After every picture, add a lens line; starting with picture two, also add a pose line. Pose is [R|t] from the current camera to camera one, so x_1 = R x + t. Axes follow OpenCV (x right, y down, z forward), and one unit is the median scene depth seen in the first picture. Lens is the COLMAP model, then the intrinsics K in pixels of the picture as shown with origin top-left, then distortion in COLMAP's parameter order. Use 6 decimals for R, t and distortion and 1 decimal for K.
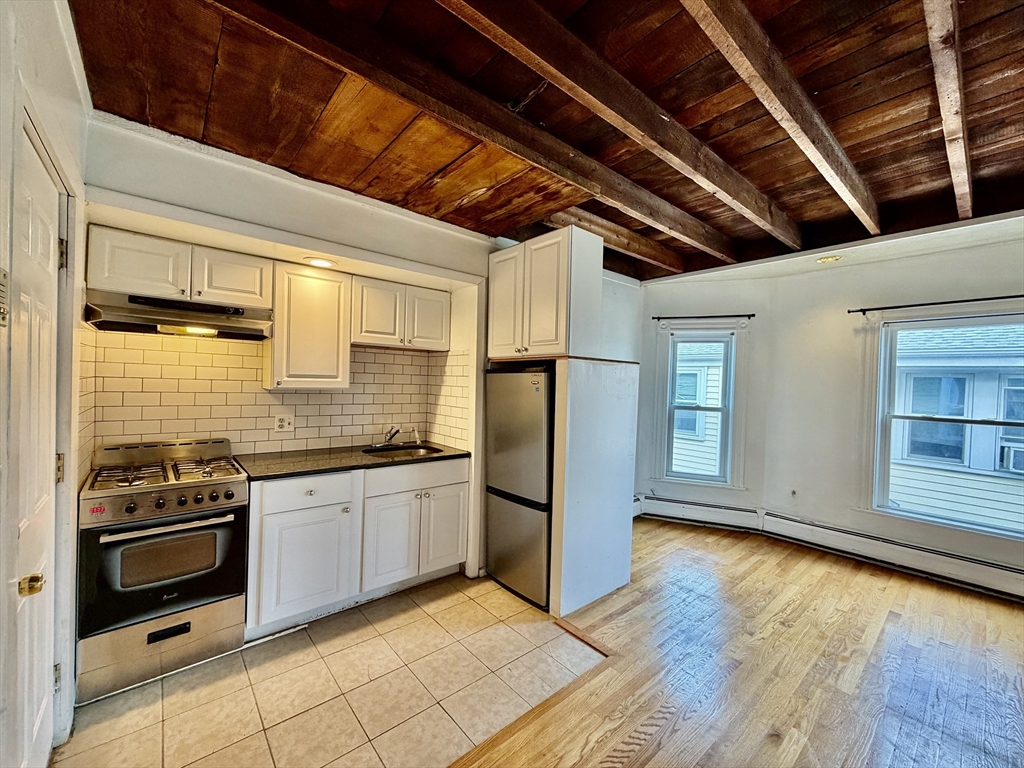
lens RADIAL K [[407.7, 0, 510.0], [0, 407.7, 385.5], [0, 0, 1]] dist [0.001620, -0.000078]
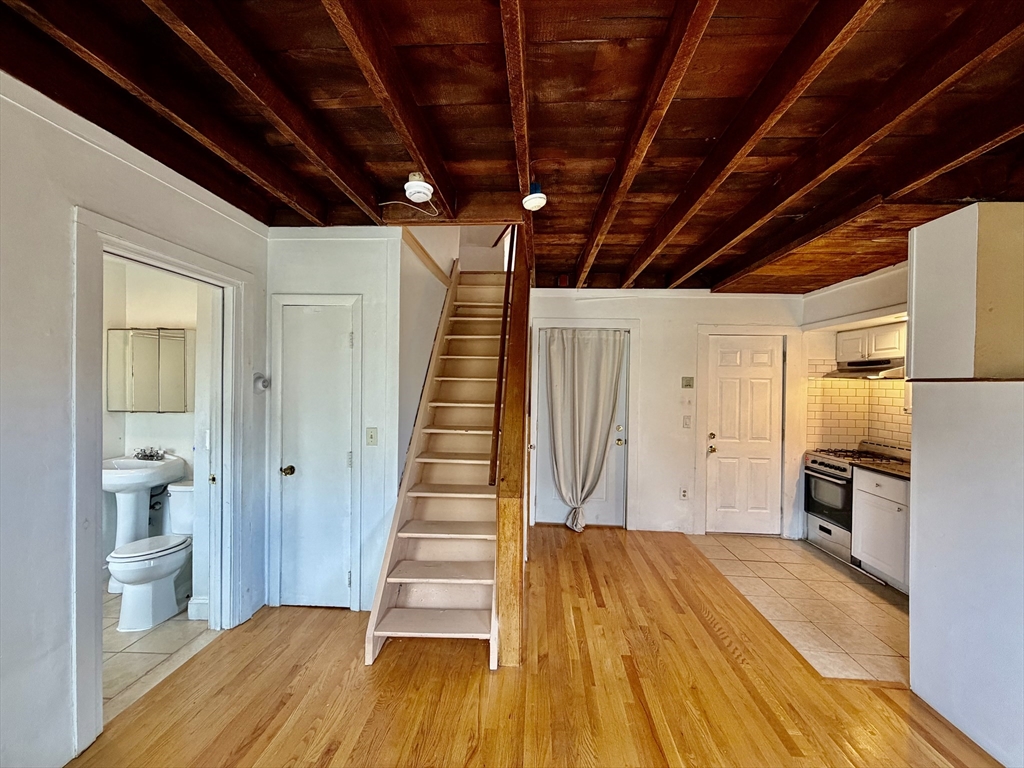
lens RADIAL K [[407.7, 0, 510.0], [0, 407.7, 385.5], [0, 0, 1]] dist [0.001620, -0.000078]
pose [[-0.691872, -0.039387, -0.720945, 0.996795], [-0.046106, 0.998883, -0.010325, -0.008125], [0.720546, 0.026096, -0.692916, 0.728095]]
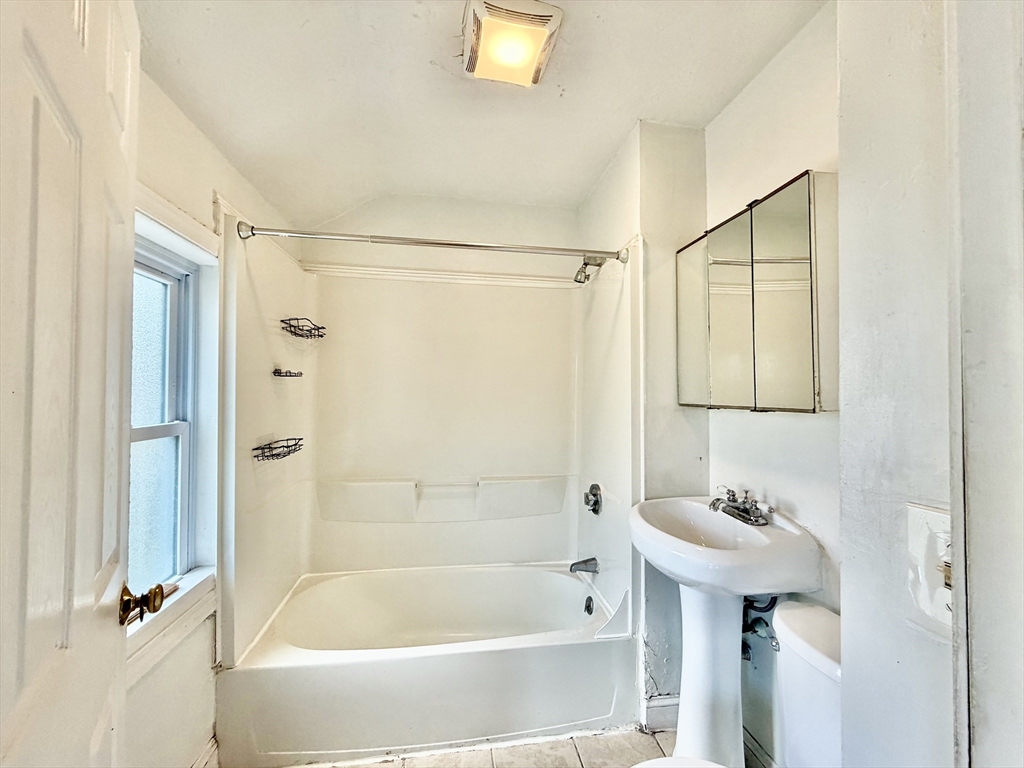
lens RADIAL K [[407.7, 0, 510.0], [0, 407.7, 385.5], [0, 0, 1]] dist [0.001620, -0.000078]
pose [[-0.849376, -0.025734, 0.527161, 0.873603], [-0.024498, 0.999656, 0.009328, 0.058345], [-0.527220, -0.004992, -0.849714, -0.033869]]
